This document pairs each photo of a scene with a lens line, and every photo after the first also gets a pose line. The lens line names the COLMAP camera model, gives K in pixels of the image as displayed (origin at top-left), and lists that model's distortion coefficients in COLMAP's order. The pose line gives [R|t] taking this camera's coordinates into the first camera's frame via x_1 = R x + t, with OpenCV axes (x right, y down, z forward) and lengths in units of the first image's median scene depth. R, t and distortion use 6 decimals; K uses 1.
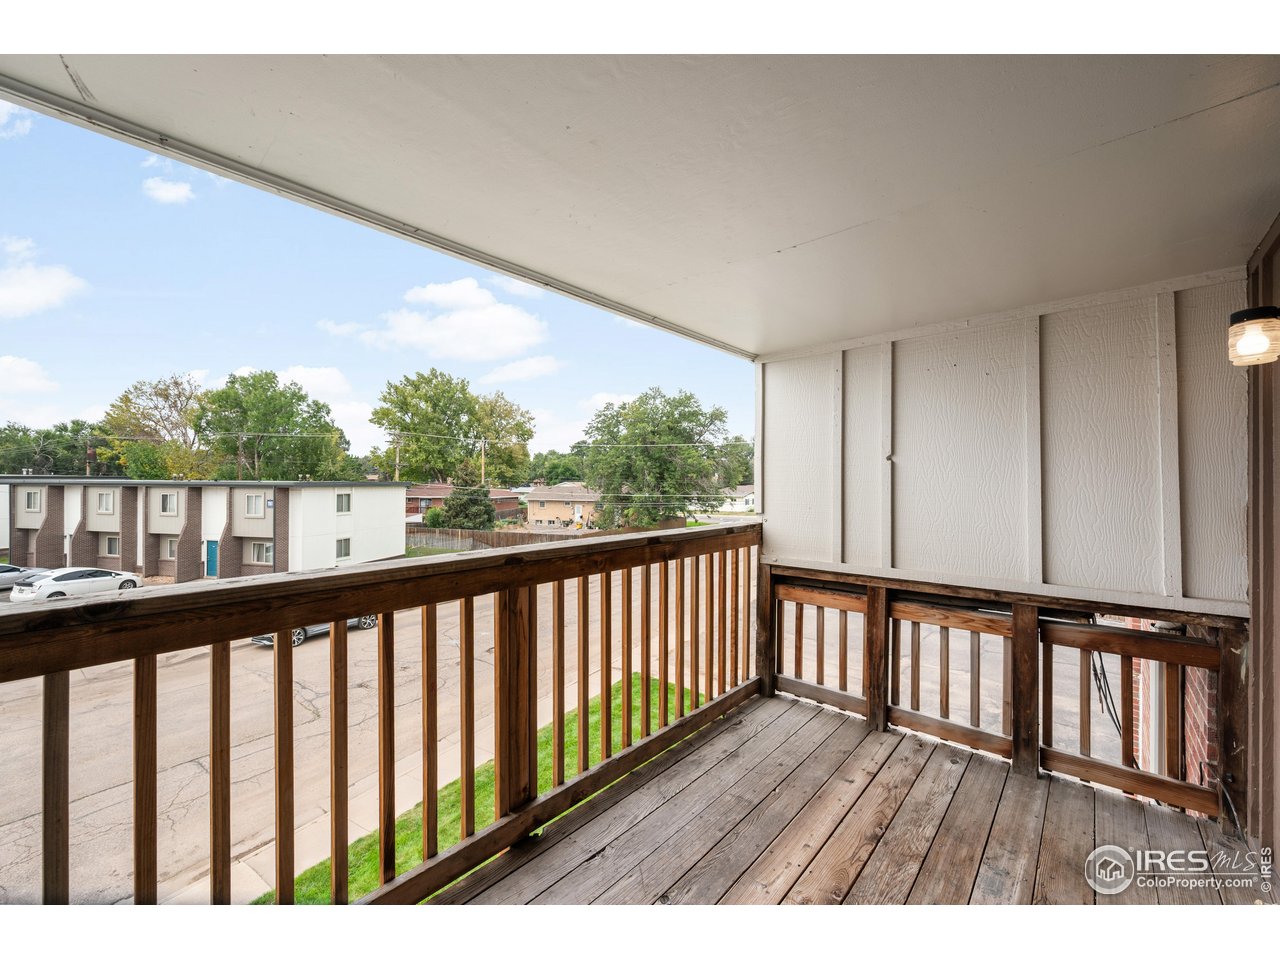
lens RADIAL K [[509.0, 0, 631.5], [0, 509.0, 473.6], [0, 0, 1]] dist [-0.000433, -0.000186]
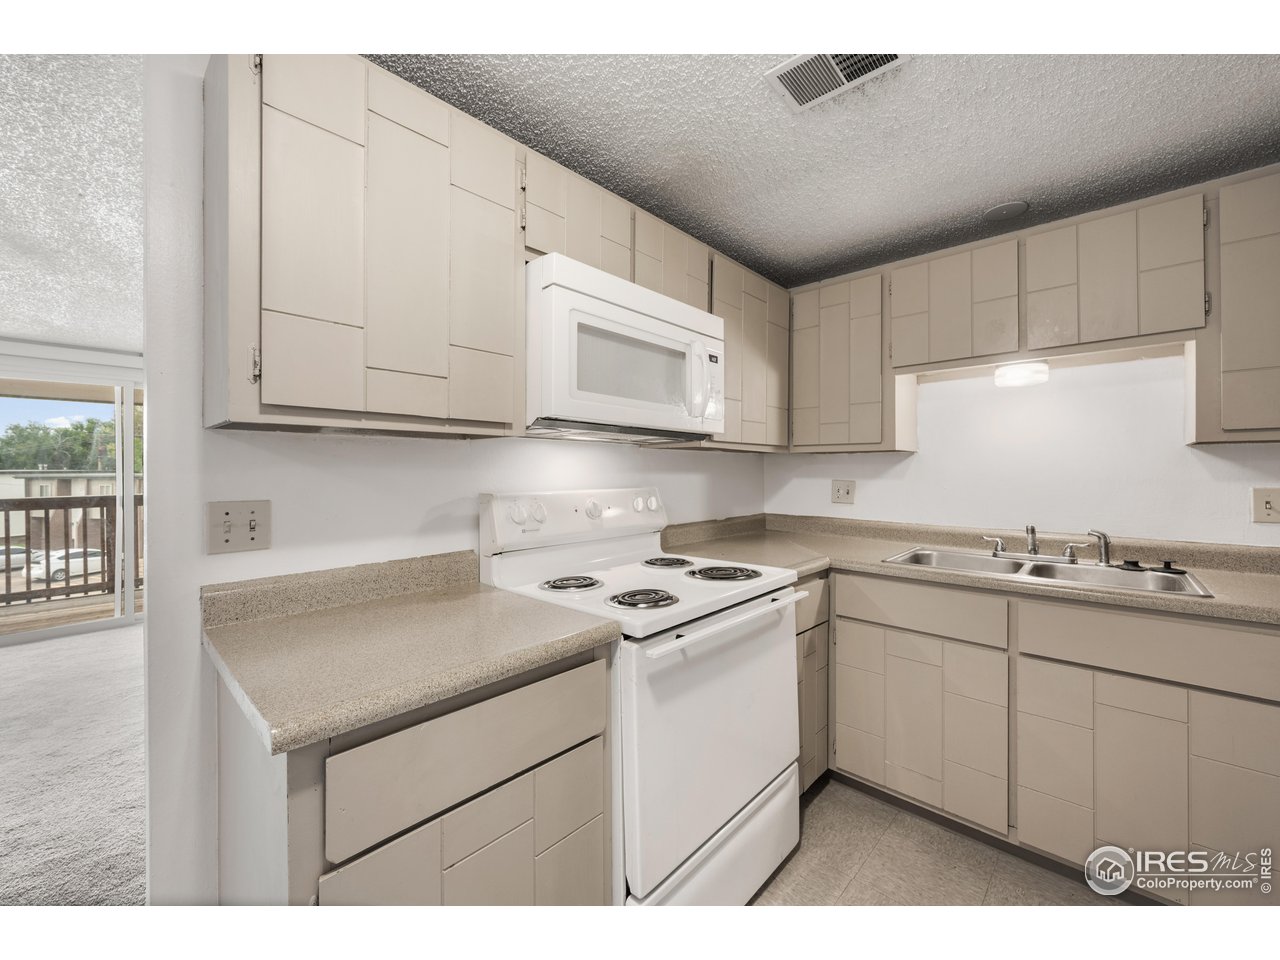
lens RADIAL K [[509.0, 0, 638.7], [0, 509.0, 470.4], [0, 0, 1]] dist [-0.000433, -0.000186]
pose [[0.999787, -0.008763, -0.018683, 0.106997], [0.009030, 0.999858, 0.014219, -0.000472], [0.018556, -0.014385, 0.999724, -0.071376]]
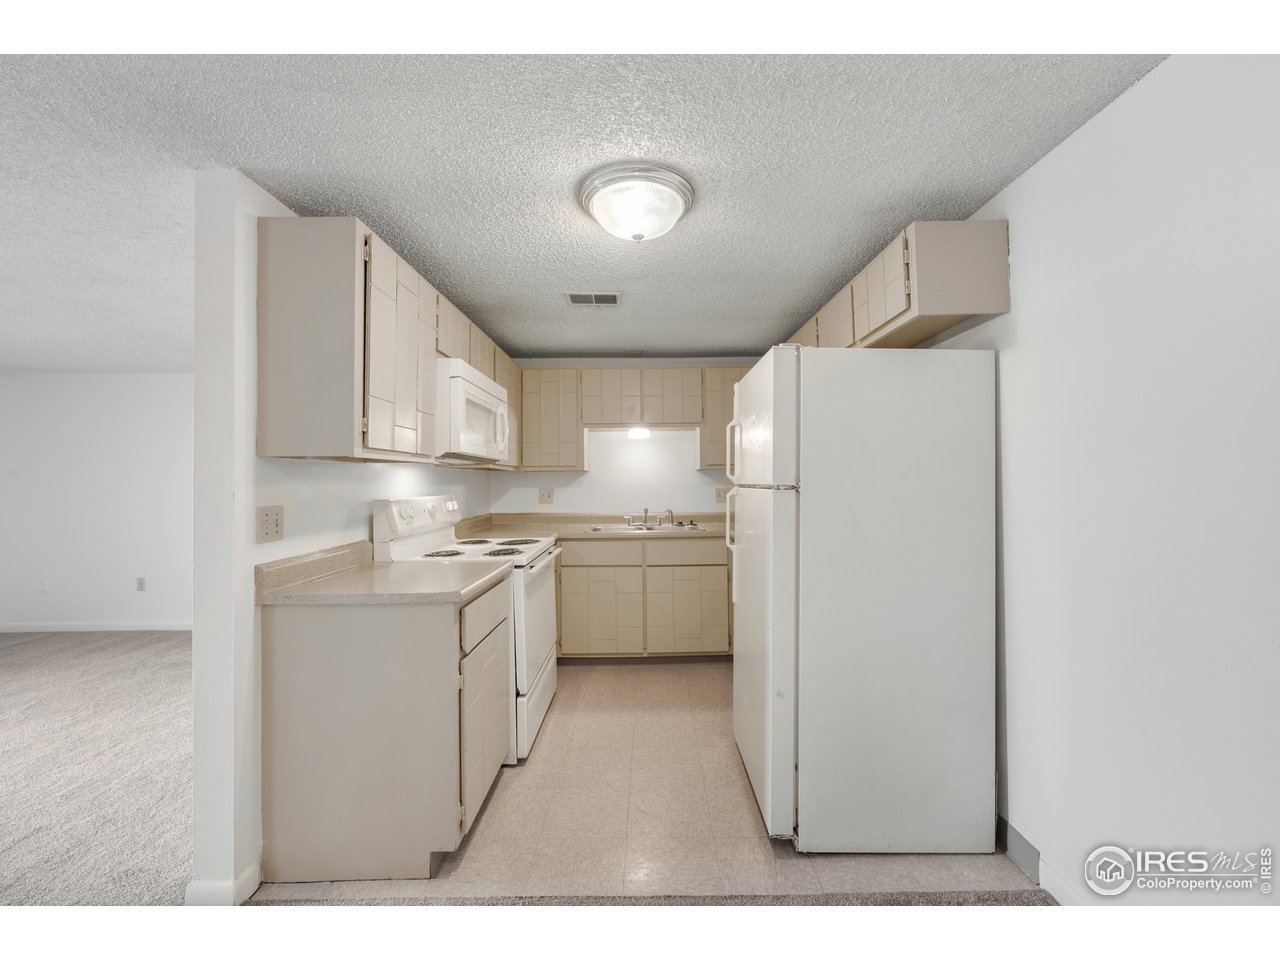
lens RADIAL K [[509.0, 0, 646.7], [0, 509.0, 470.6], [0, 0, 1]] dist [-0.000433, -0.000186]
pose [[0.742282, -0.001527, 0.670085, 0.084898], [0.005130, 0.999981, -0.003404, -0.001030], [-0.670068, 0.005964, 0.742276, -0.089666]]
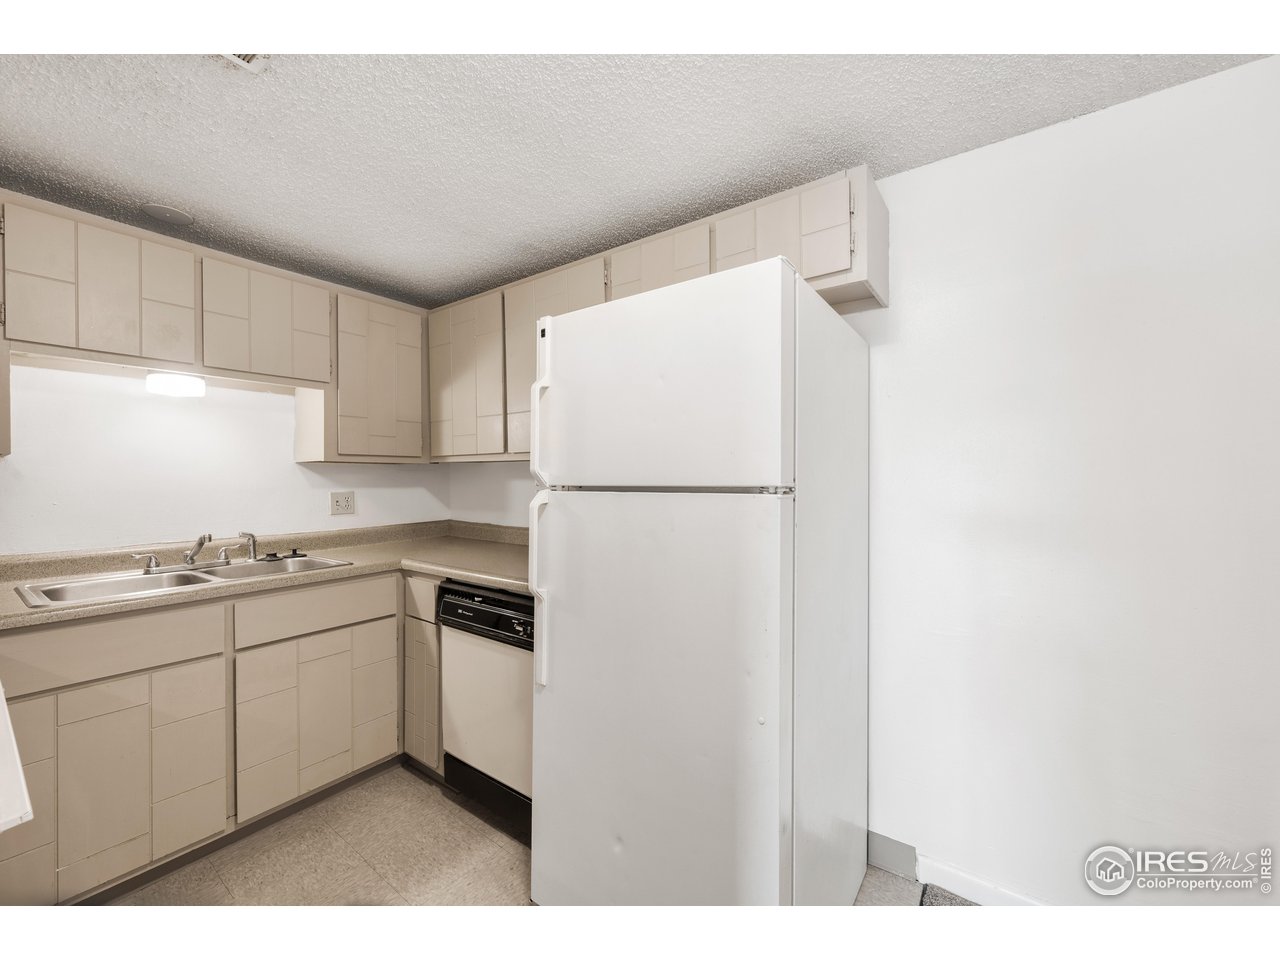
lens RADIAL K [[509.0, 0, 633.9], [0, 509.0, 479.5], [0, 0, 1]] dist [-0.000433, -0.000186]
pose [[-0.077065, -0.010776, 0.996968, 0.094554], [-0.010713, 0.999893, 0.009980, -0.000555], [-0.996968, -0.009911, -0.077173, -0.063660]]
